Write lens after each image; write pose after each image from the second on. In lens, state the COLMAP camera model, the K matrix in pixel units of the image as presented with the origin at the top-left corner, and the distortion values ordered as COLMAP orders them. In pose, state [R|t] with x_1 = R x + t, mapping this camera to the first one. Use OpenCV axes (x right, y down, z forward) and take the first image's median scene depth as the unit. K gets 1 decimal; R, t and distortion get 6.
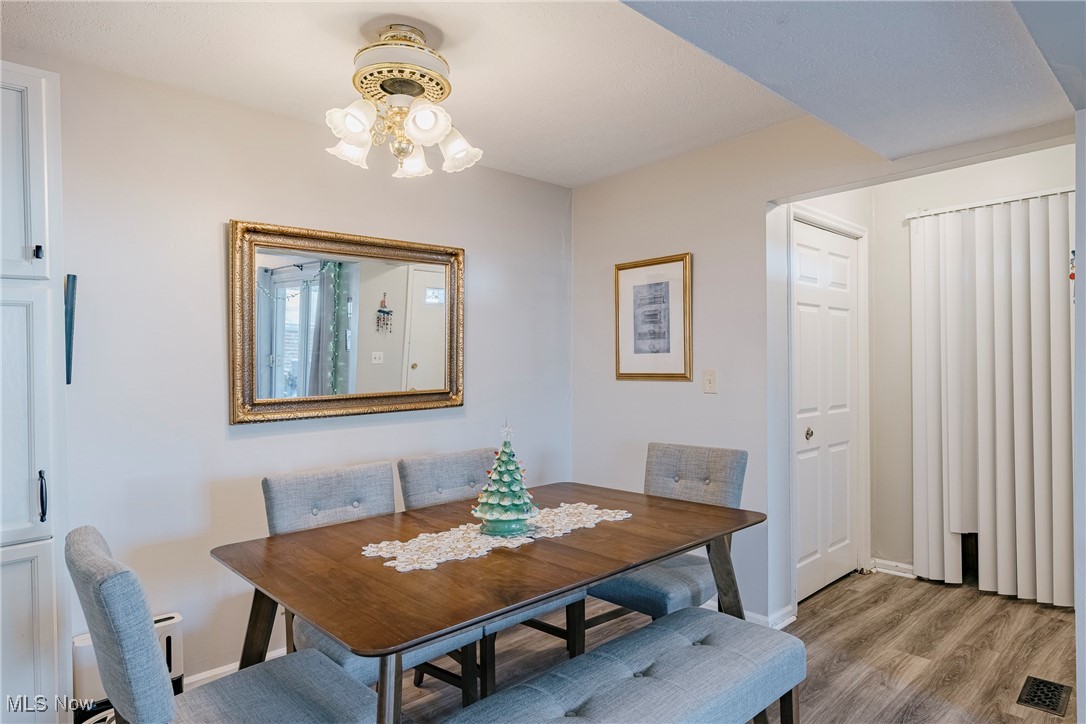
lens RADIAL K [[623.9, 0, 543.2], [0, 623.9, 360.1], [0, 0, 1]] dist [-0.004402, -0.000058]
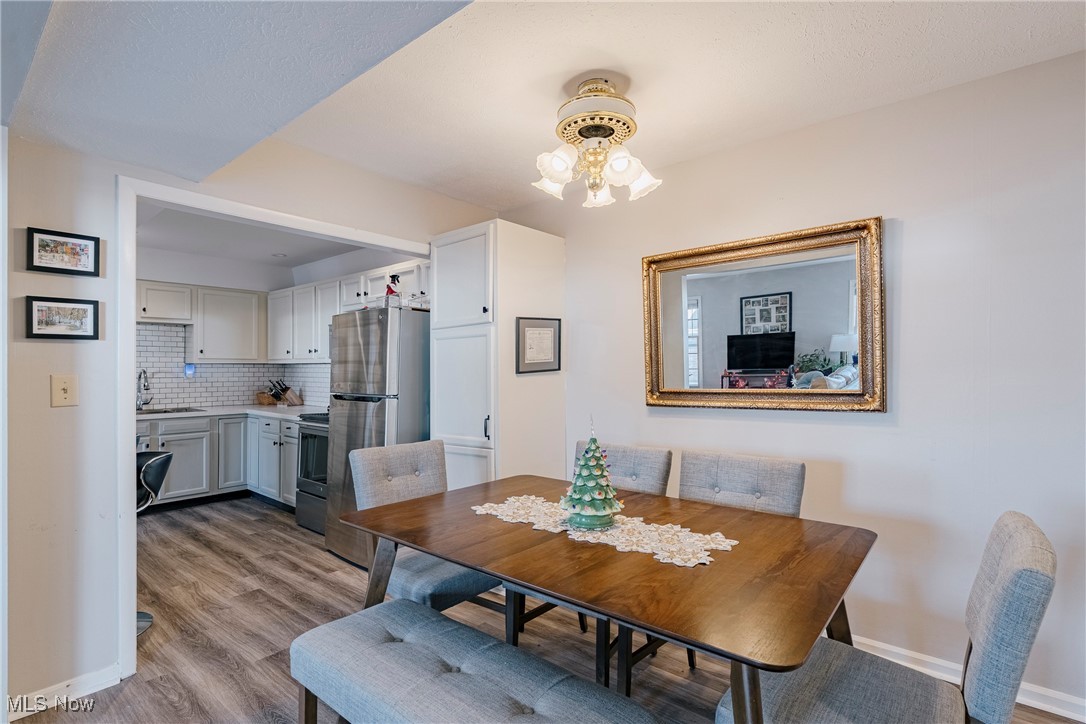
lens RADIAL K [[524.2, 0, 548.2], [0, 524.2, 359.4], [0, 0, 1]] dist [-0.004036, -0.000613]
pose [[0.143183, -0.002571, -0.989693, 0.601491], [0.017000, 0.999855, -0.000138, -0.002280], [0.989550, -0.016805, 0.143206, 0.603755]]
